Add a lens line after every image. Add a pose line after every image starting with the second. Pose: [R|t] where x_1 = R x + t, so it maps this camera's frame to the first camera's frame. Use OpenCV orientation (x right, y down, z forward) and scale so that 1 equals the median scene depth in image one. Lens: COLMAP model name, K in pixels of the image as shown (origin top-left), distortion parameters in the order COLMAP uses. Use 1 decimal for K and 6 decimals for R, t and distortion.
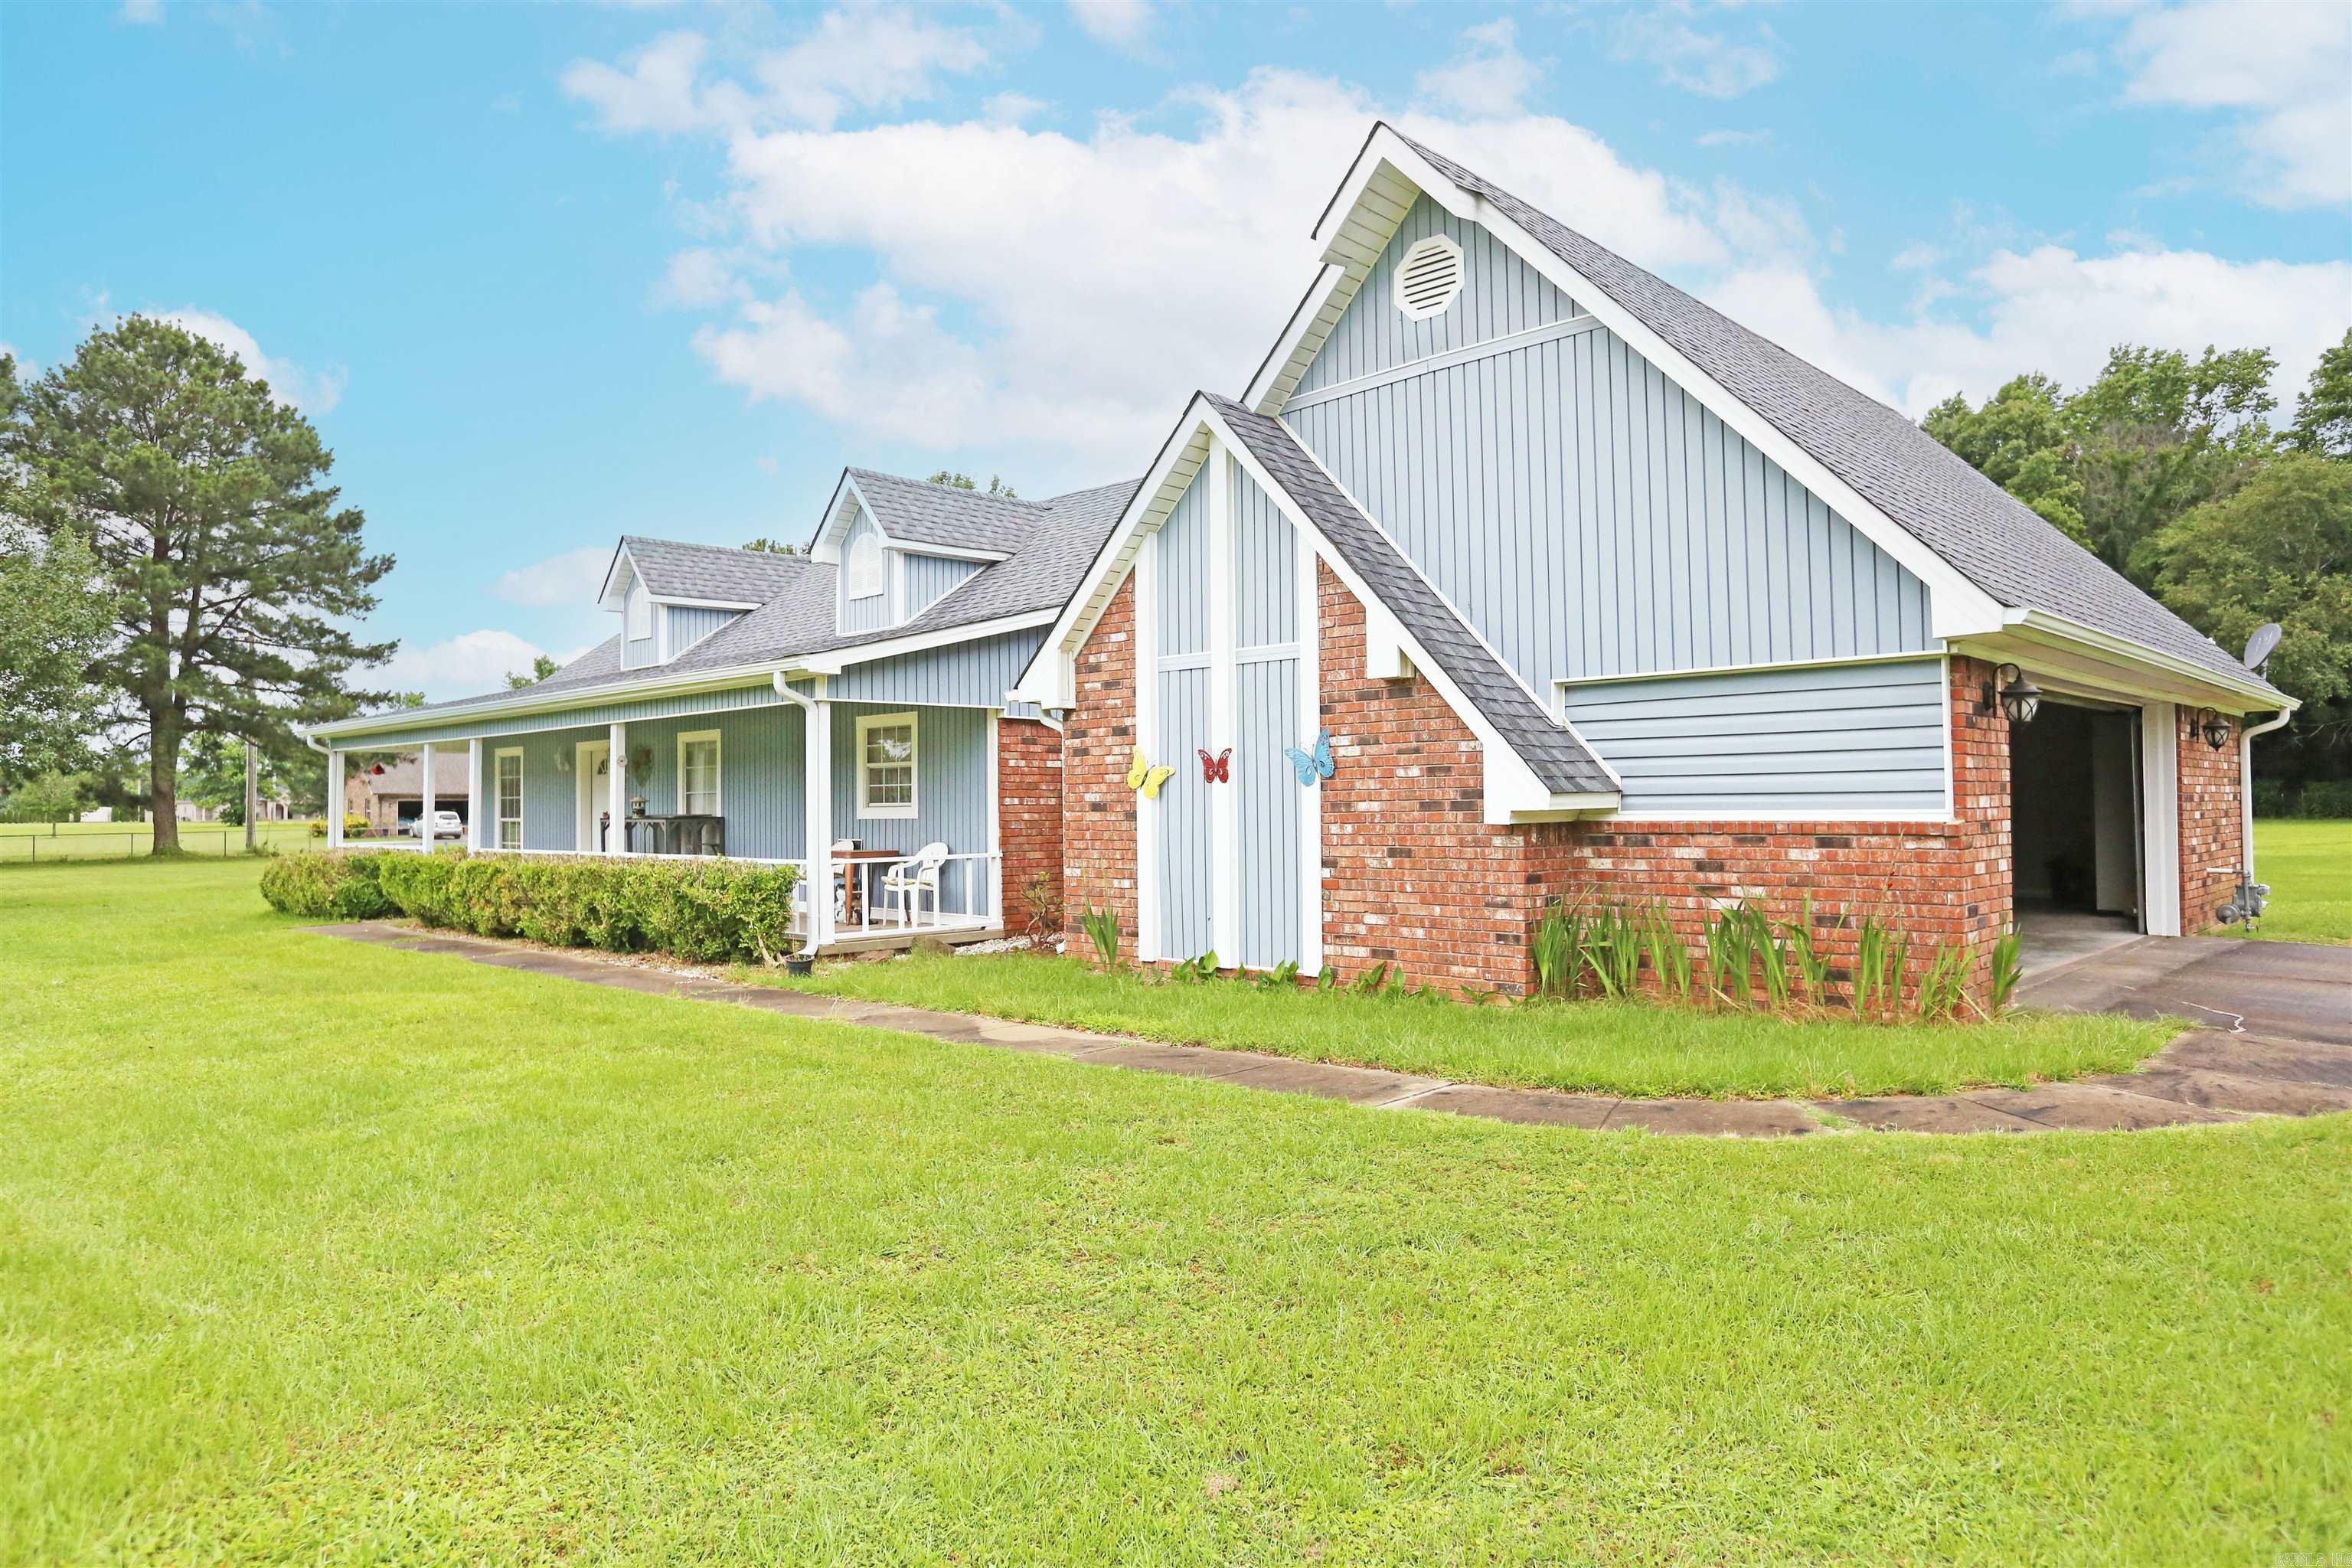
lens RADIAL K [[1466.1, 0, 1176.0], [0, 1466.1, 784.0], [0, 0, 1]] dist [-0.024186, 0.000155]
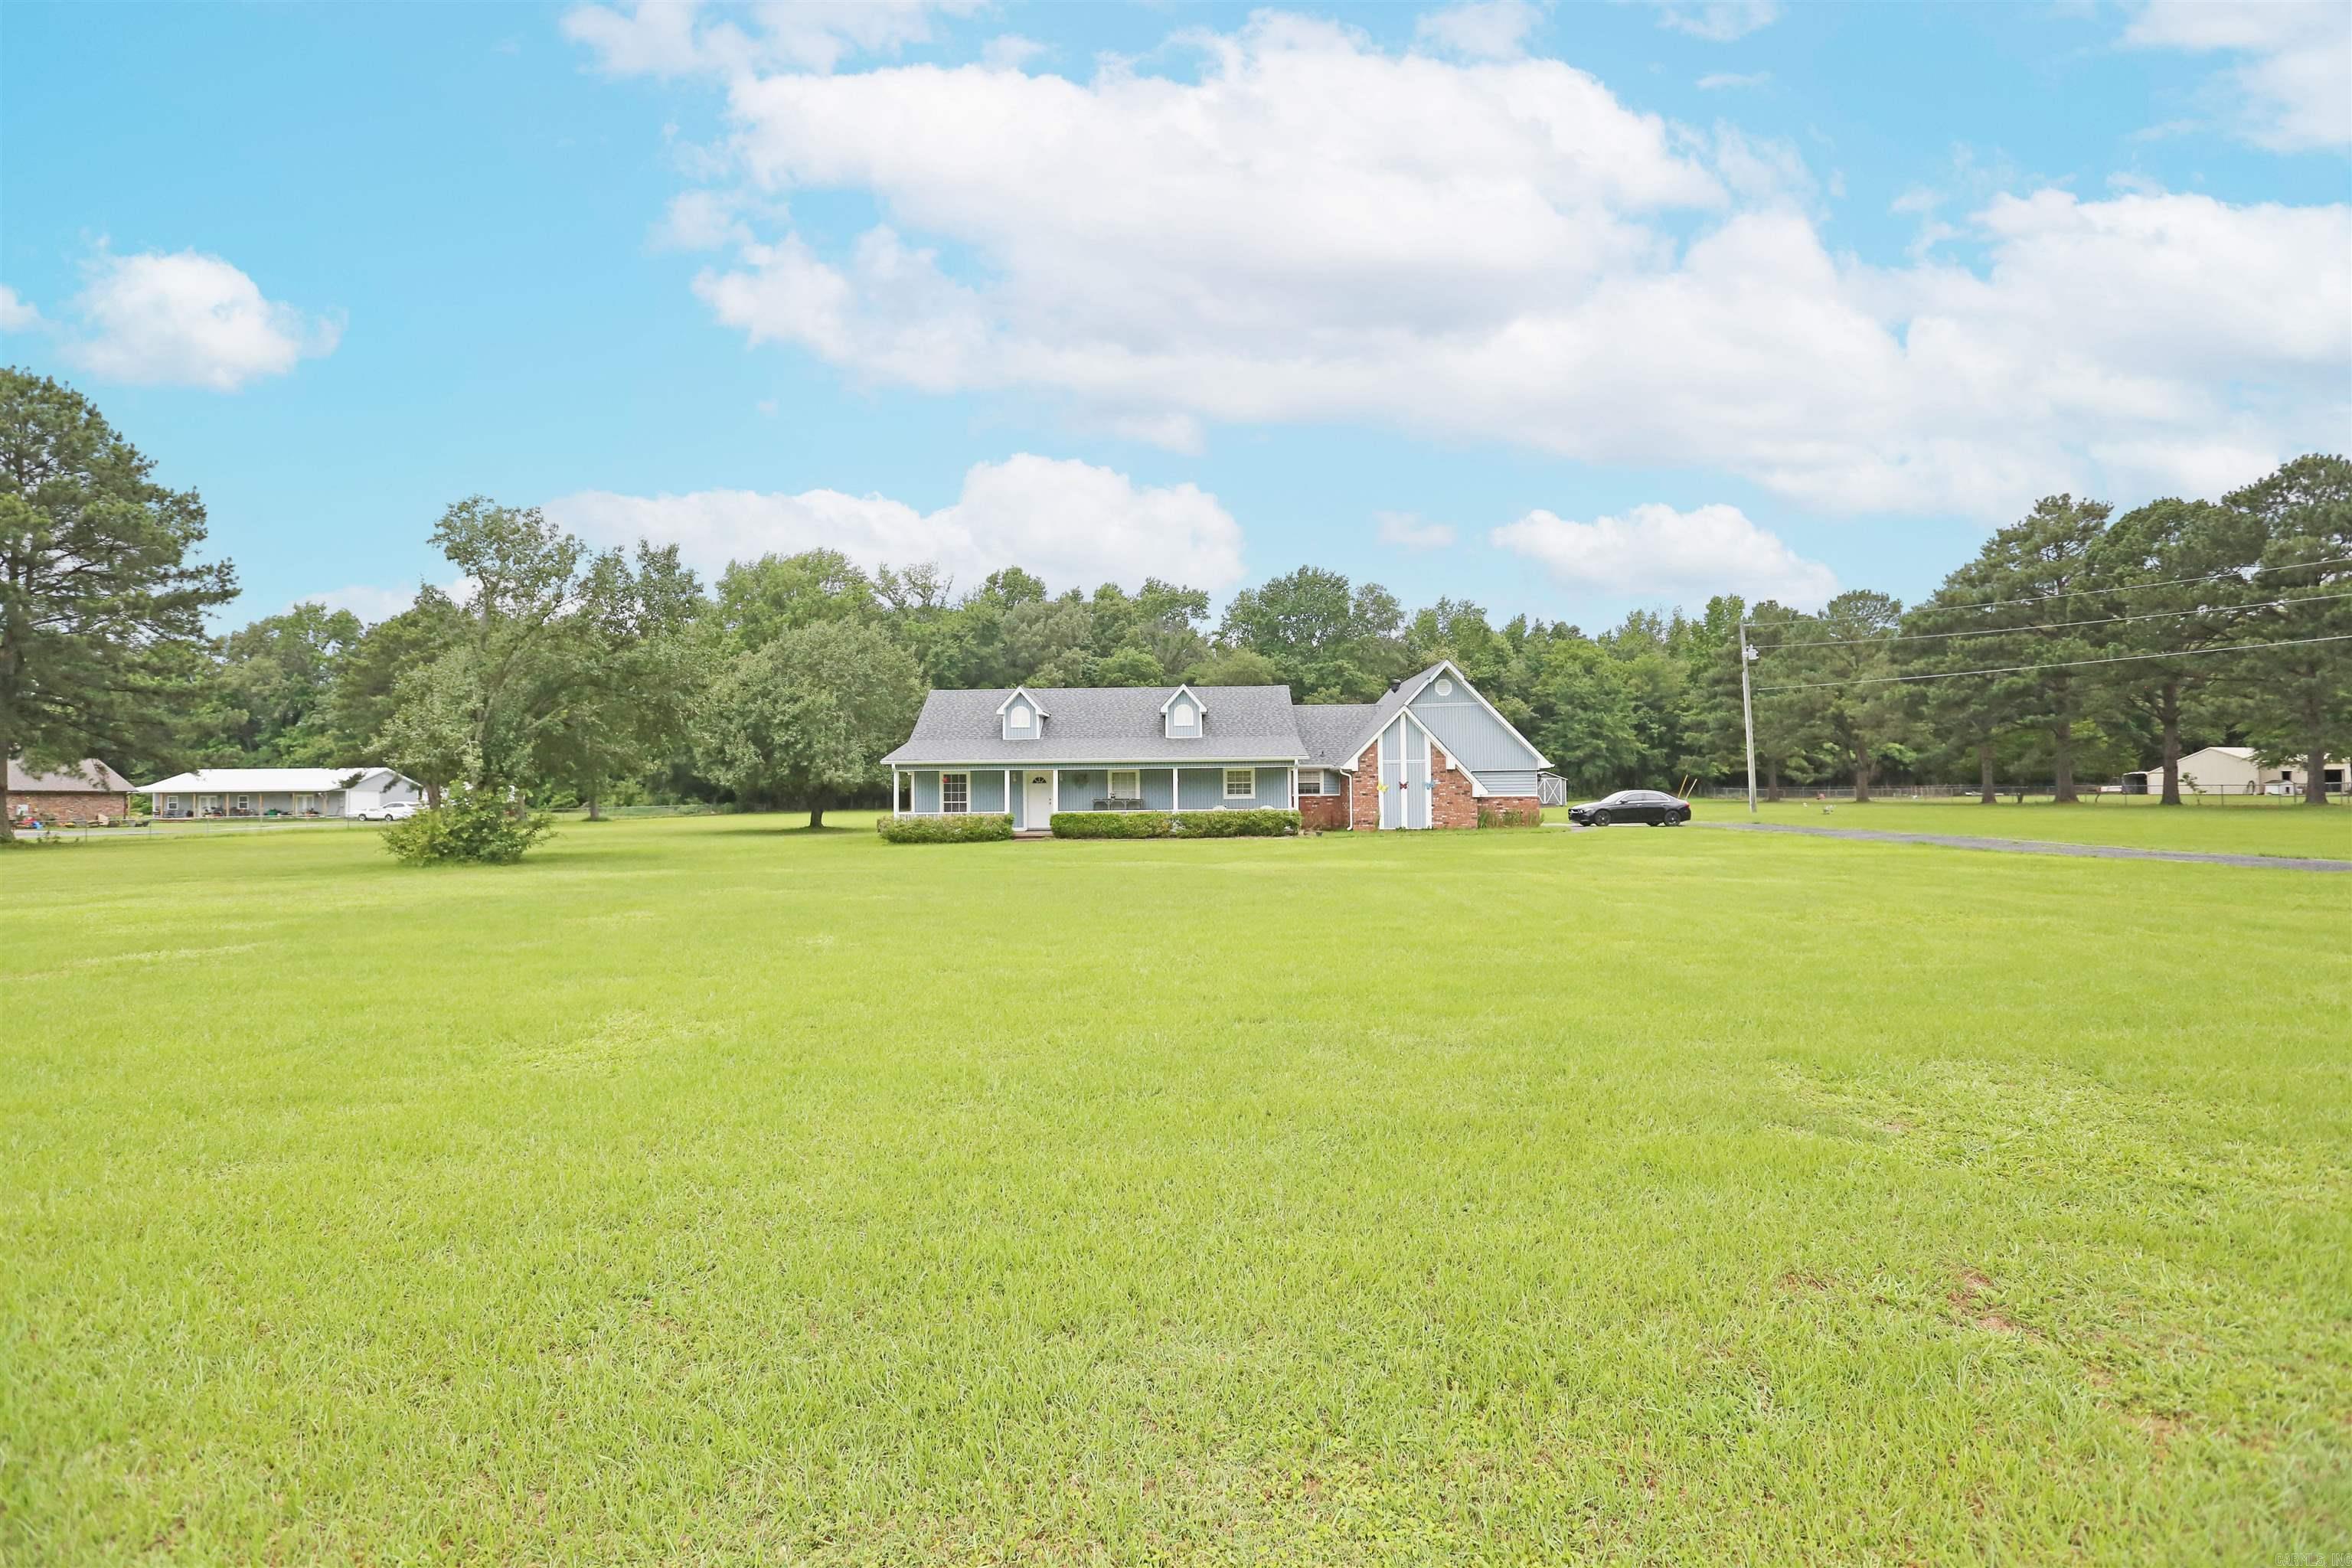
lens RADIAL K [[1111.7, 0, 1176.0], [0, 1111.7, 784.0], [0, 0, 1]] dist [-0.000381, -0.000012]
pose [[0.709761, 0.011390, 0.704350, -2.985069], [-0.006803, 0.999933, -0.009315, 0.020994], [-0.704410, 0.001820, 0.709791, -0.993452]]
